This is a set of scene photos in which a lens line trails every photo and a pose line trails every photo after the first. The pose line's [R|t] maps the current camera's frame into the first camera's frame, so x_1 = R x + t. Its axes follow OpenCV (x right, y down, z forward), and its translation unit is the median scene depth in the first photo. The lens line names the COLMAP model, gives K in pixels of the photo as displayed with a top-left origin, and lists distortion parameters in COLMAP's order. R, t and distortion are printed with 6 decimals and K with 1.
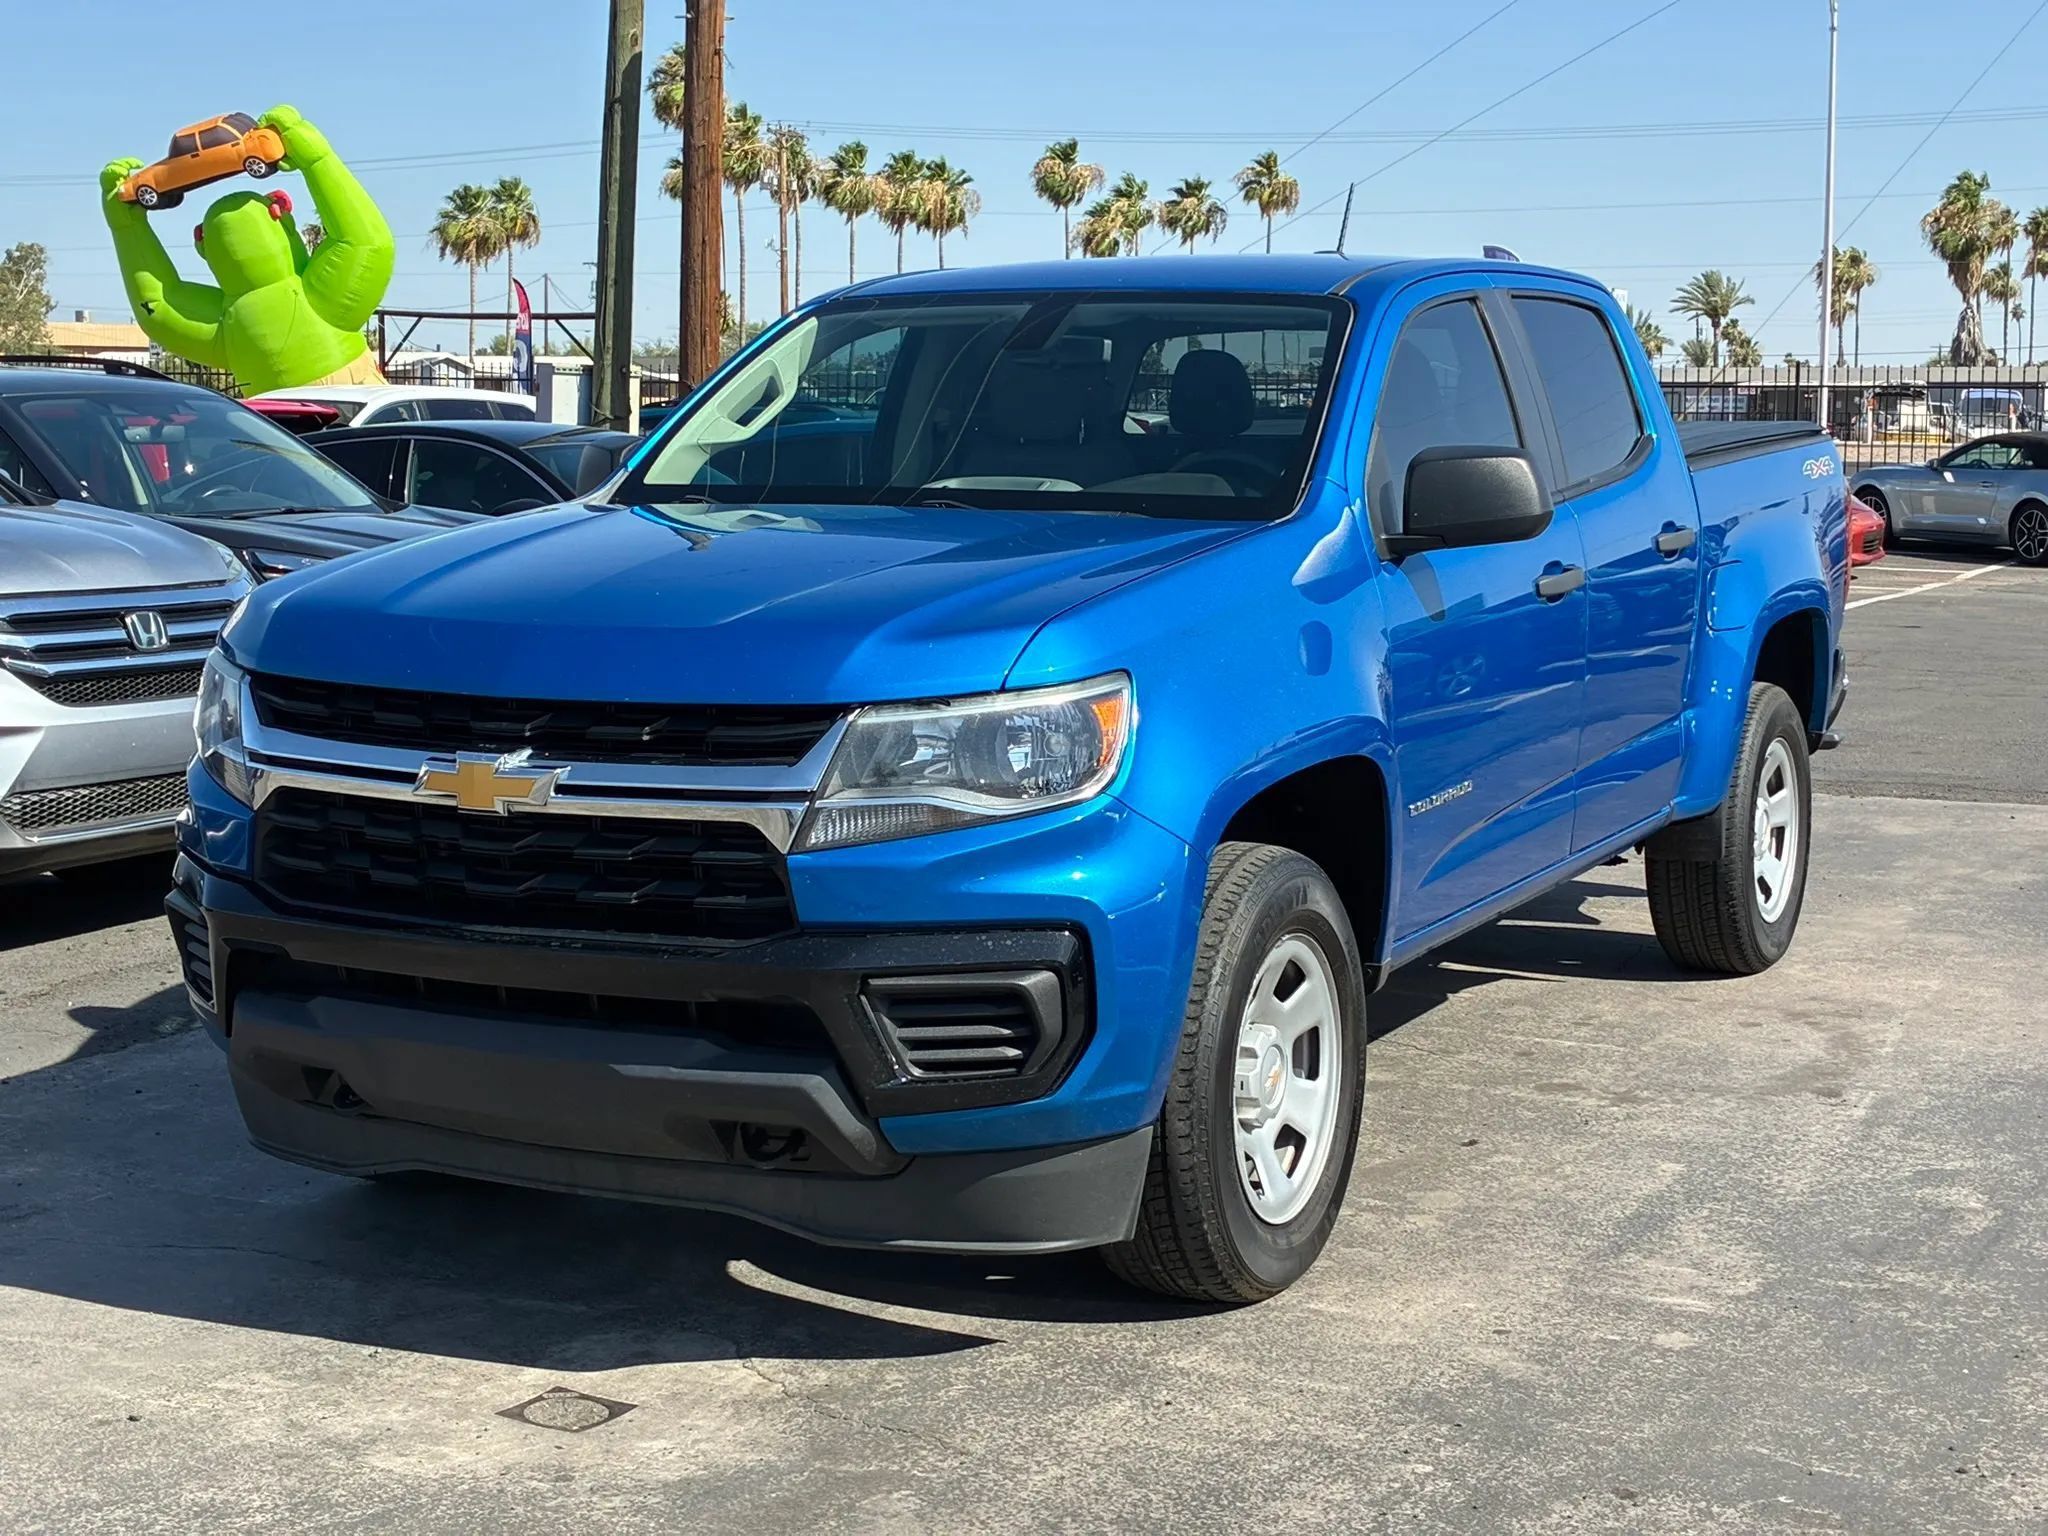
lens RADIAL K [[3069.4, 0, 1024.0], [0, 3069.4, 768.0], [0, 0, 1]] dist [0.231263, -1.089527]
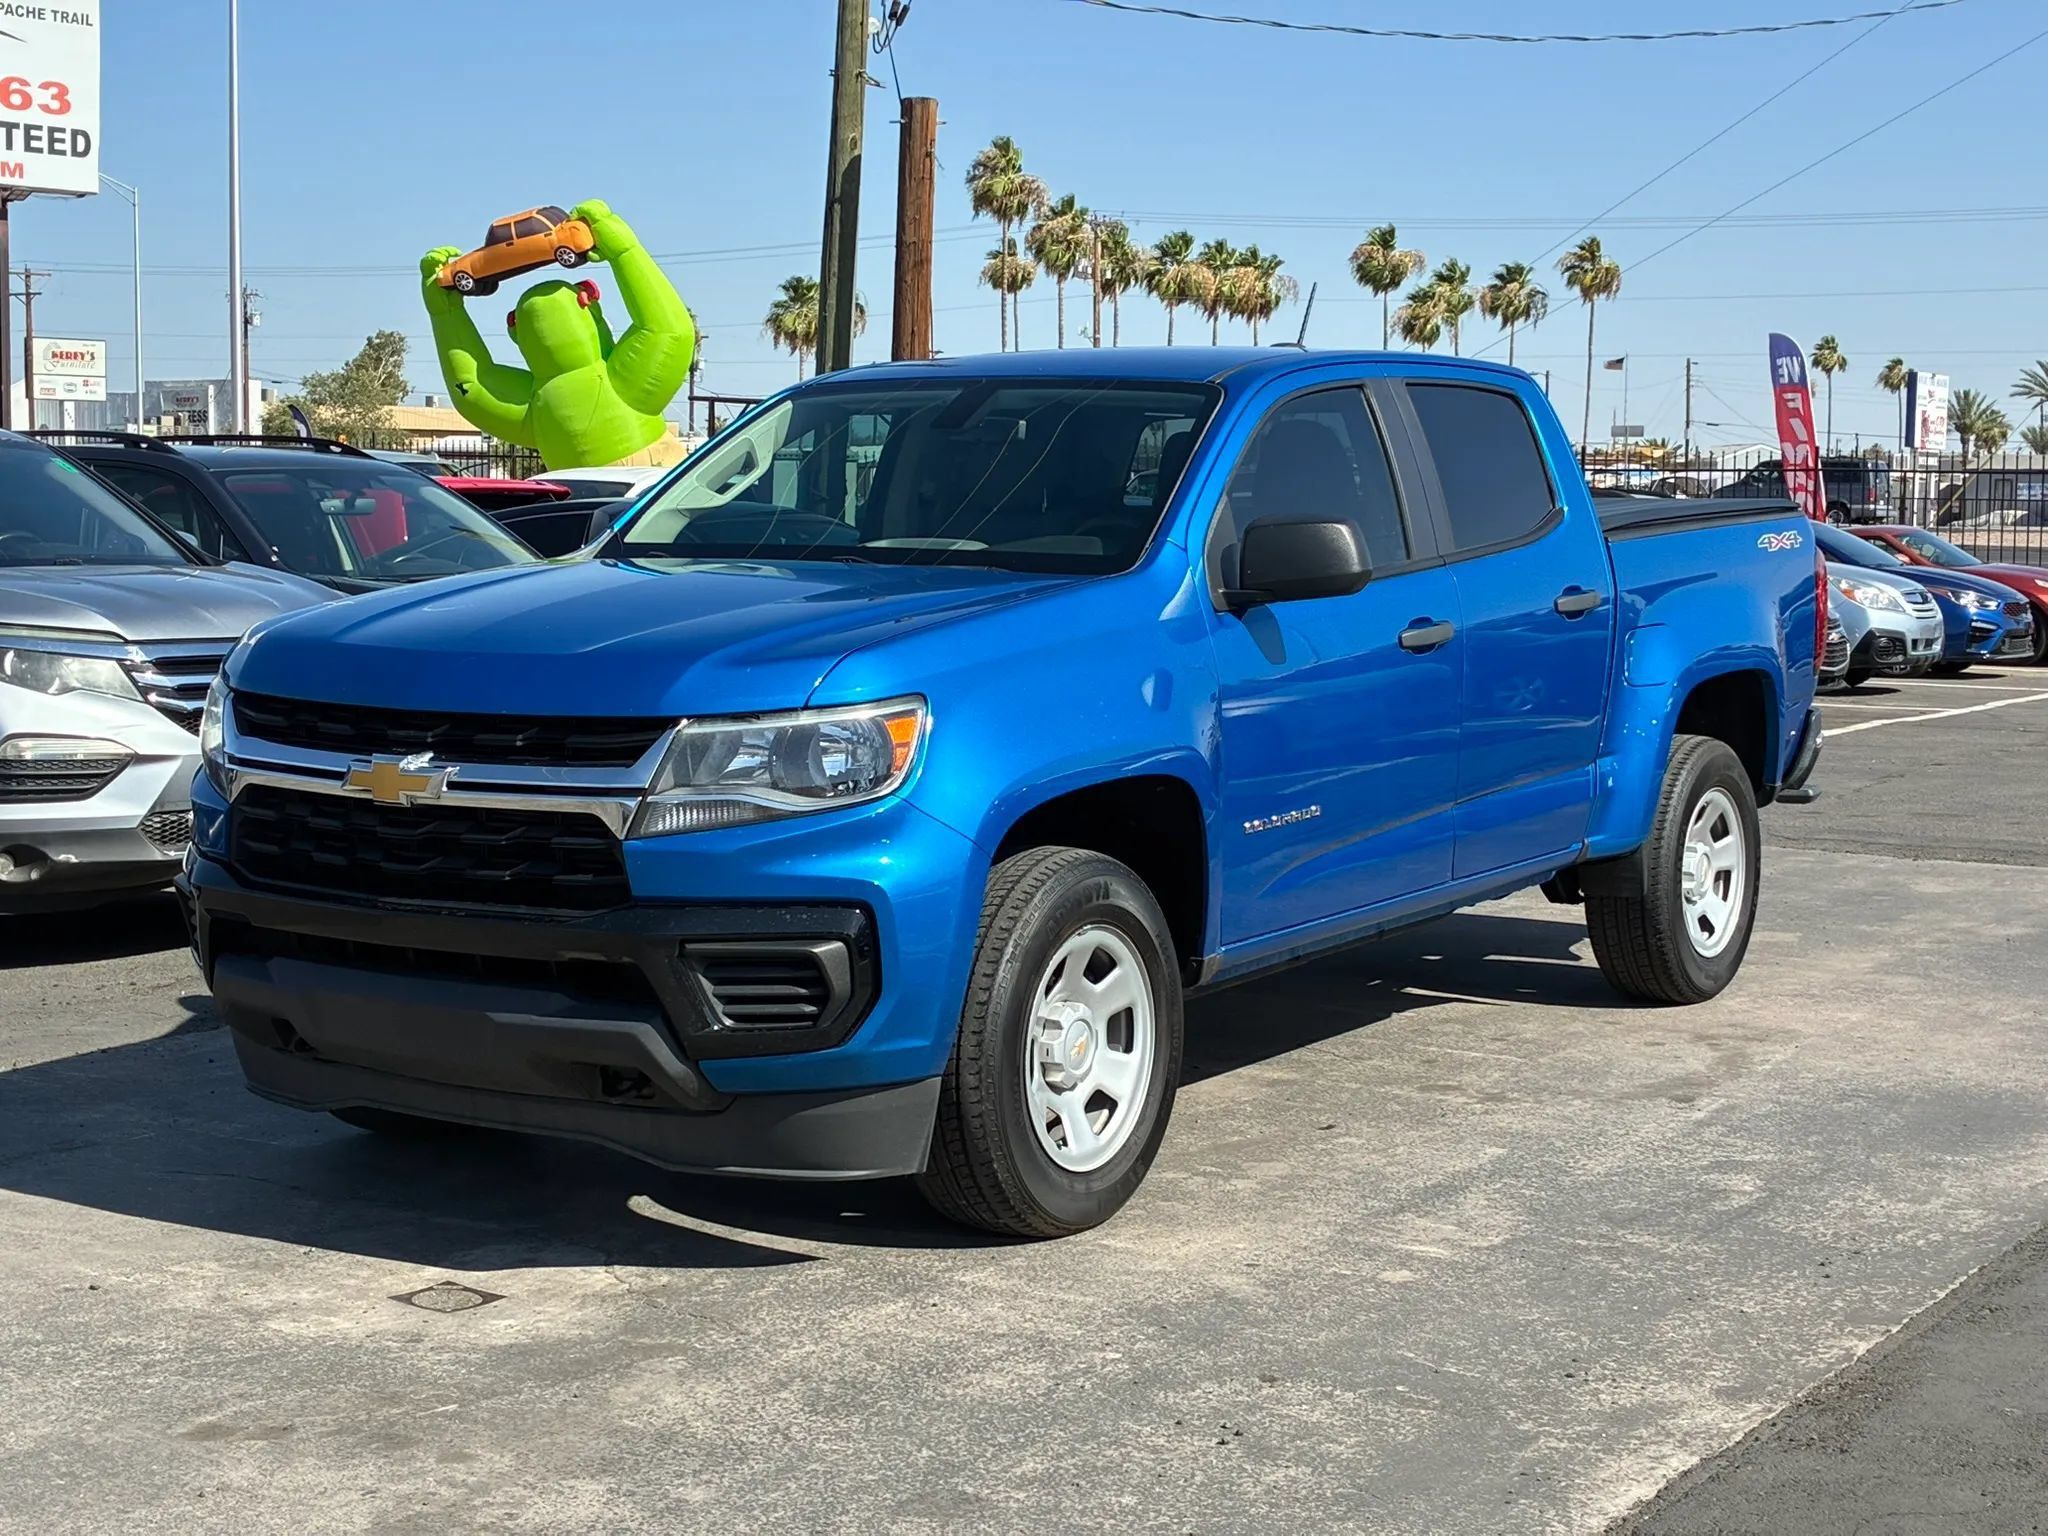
lens RADIAL K [[3069.4, 0, 1024.0], [0, 3069.4, 768.0], [0, 0, 1]] dist [0.231263, -1.089527]
pose [[0.994169, 0.014491, -0.106858, 0.181652], [-0.017371, 0.999509, -0.026064, 0.024796], [0.106428, 0.027768, 0.993933, -0.167362]]
